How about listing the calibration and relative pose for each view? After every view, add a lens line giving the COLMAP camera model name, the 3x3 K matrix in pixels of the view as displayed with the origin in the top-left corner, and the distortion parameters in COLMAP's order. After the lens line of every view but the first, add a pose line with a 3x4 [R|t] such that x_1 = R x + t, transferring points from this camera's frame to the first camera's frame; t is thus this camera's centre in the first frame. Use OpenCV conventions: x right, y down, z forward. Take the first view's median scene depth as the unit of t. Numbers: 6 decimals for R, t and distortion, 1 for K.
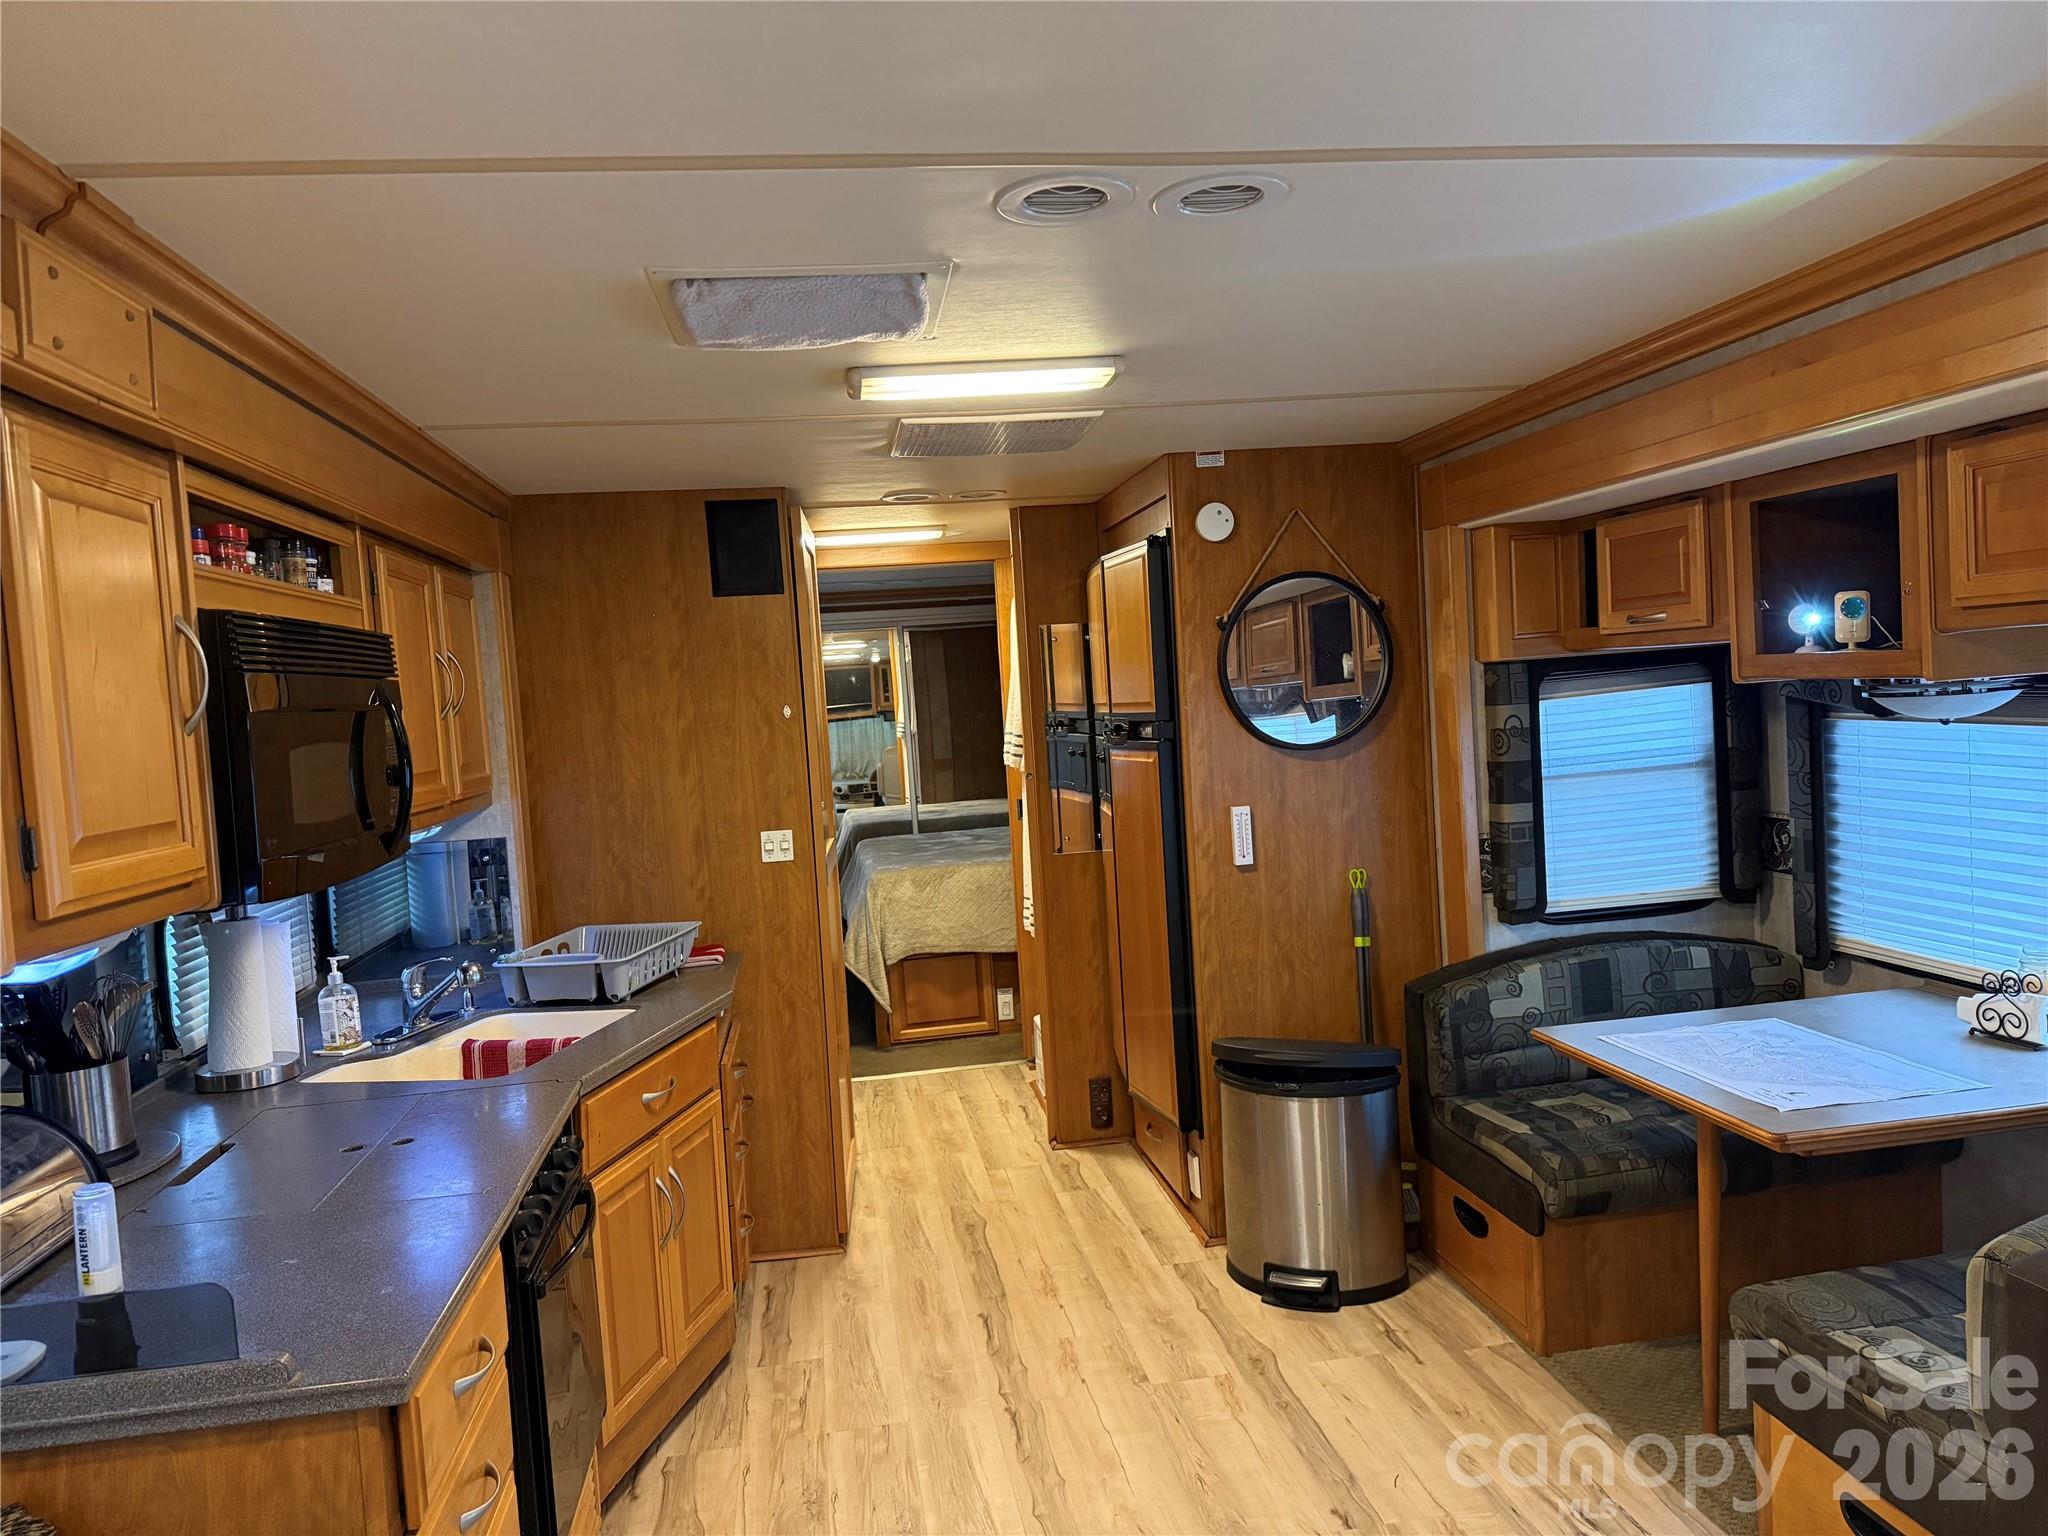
lens RADIAL K [[1448.5, 0, 1024.0], [0, 1448.5, 768.0], [0, 0, 1]] dist [0.086848, -0.156068]
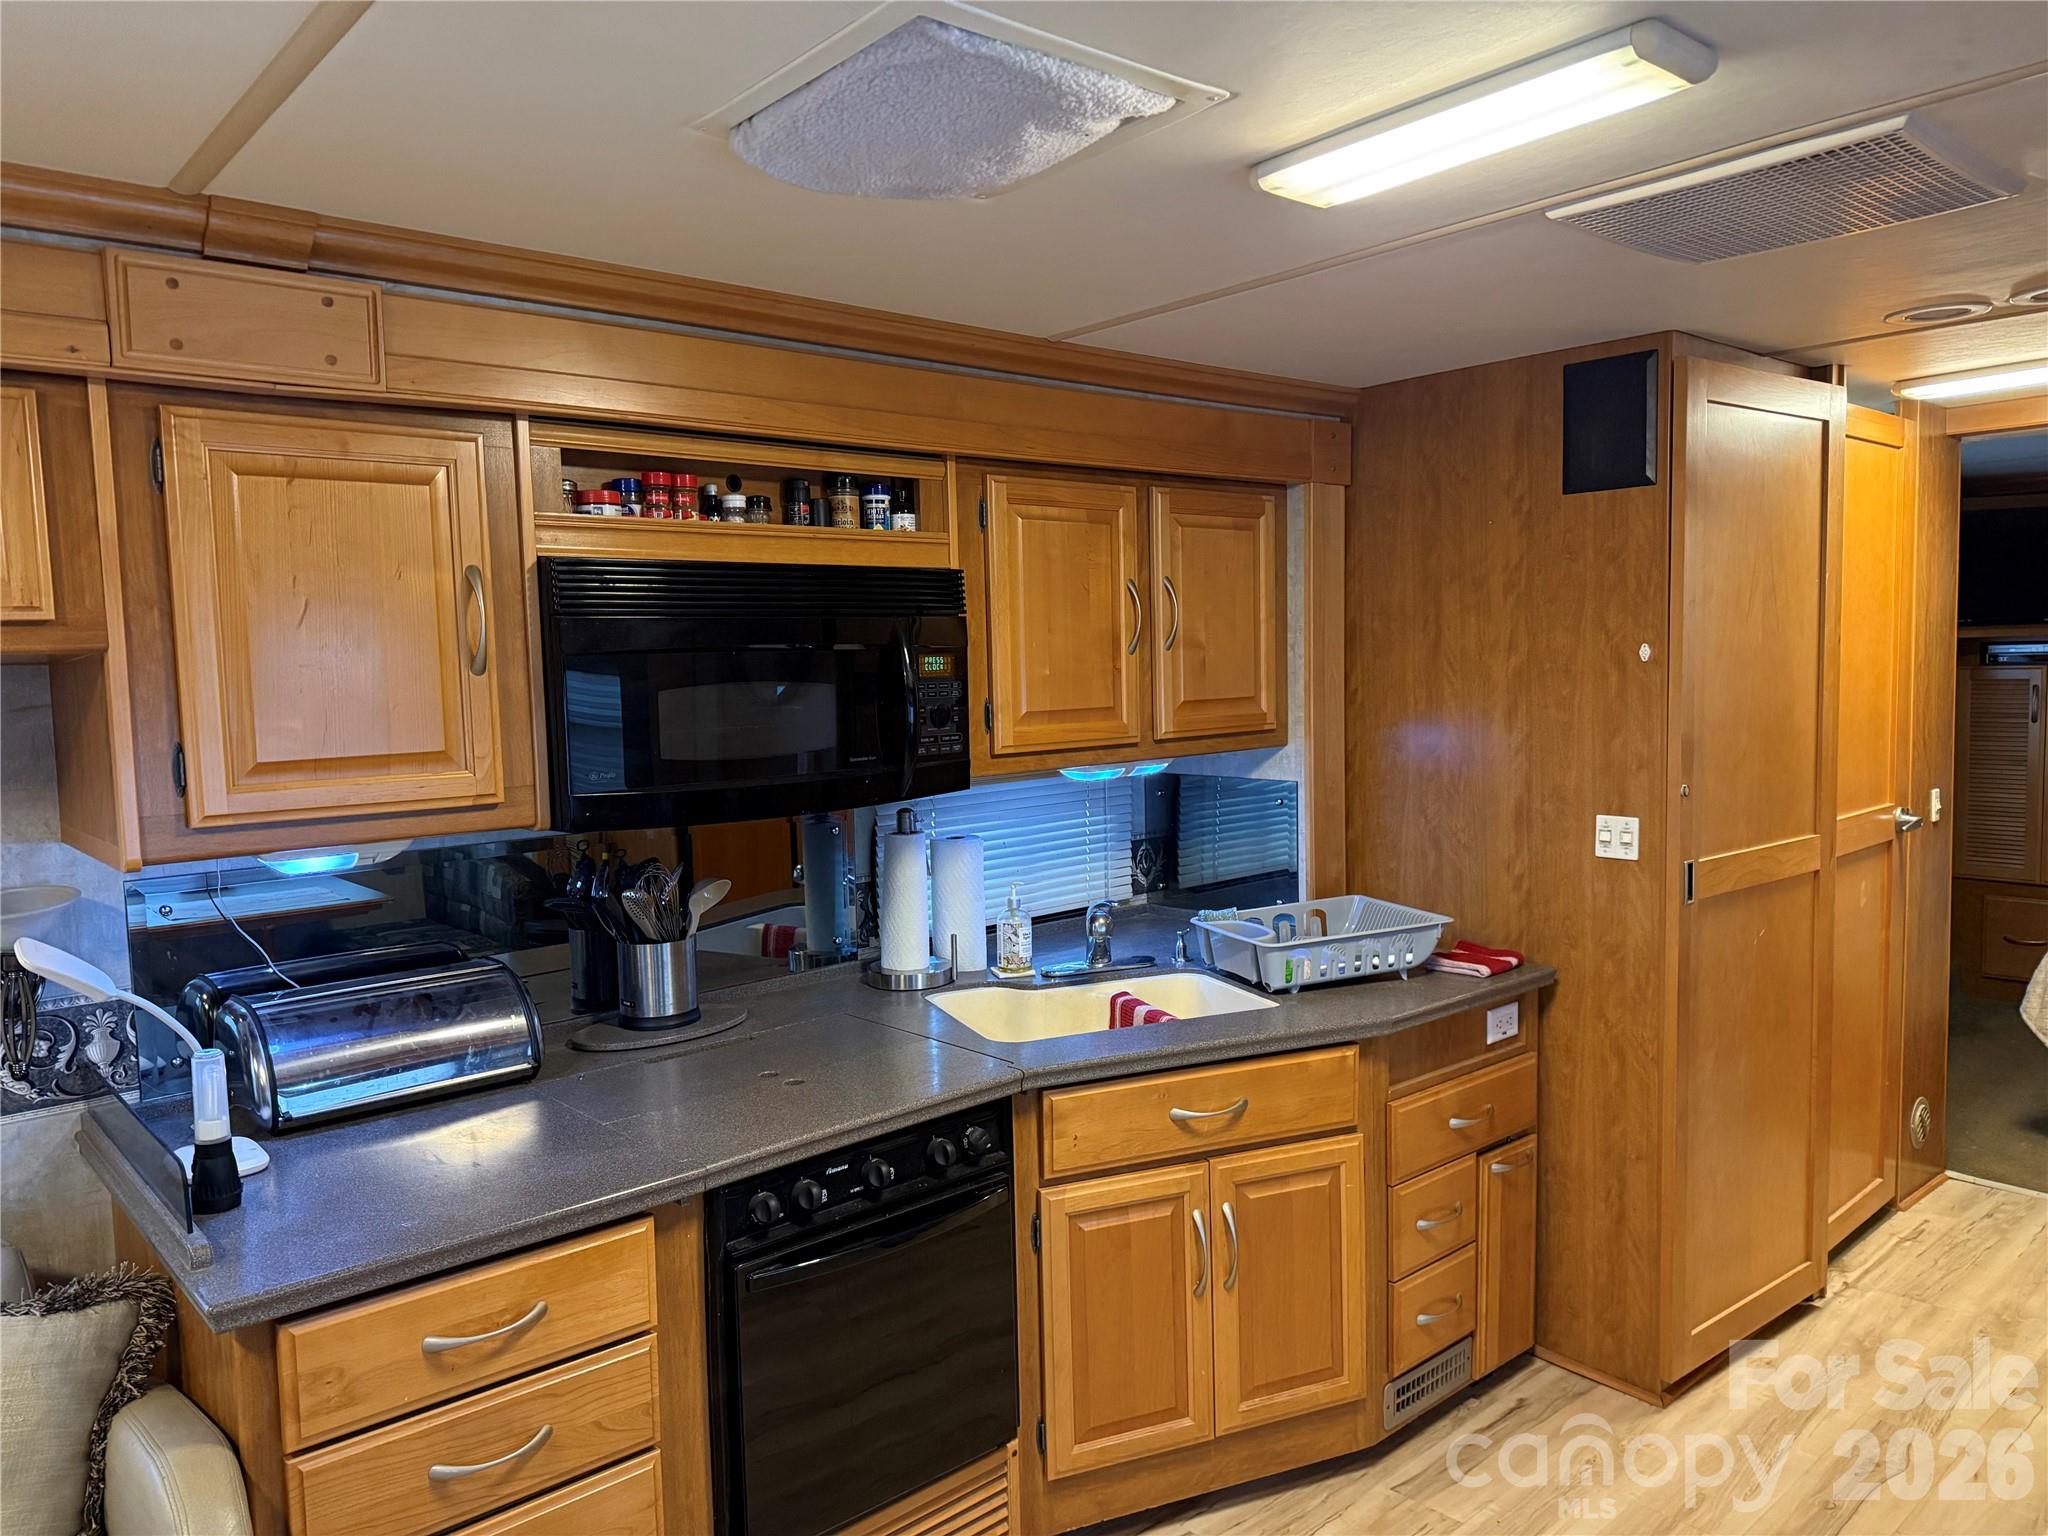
lens RADIAL K [[1448.5, 0, 1024.0], [0, 1448.5, 768.0], [0, 0, 1]] dist [0.086848, -0.156068]
pose [[0.530308, 0.111592, -0.840429, 0.128073], [-0.051426, 0.993708, 0.099495, -0.017249], [0.846244, -0.009543, 0.532710, 0.162726]]
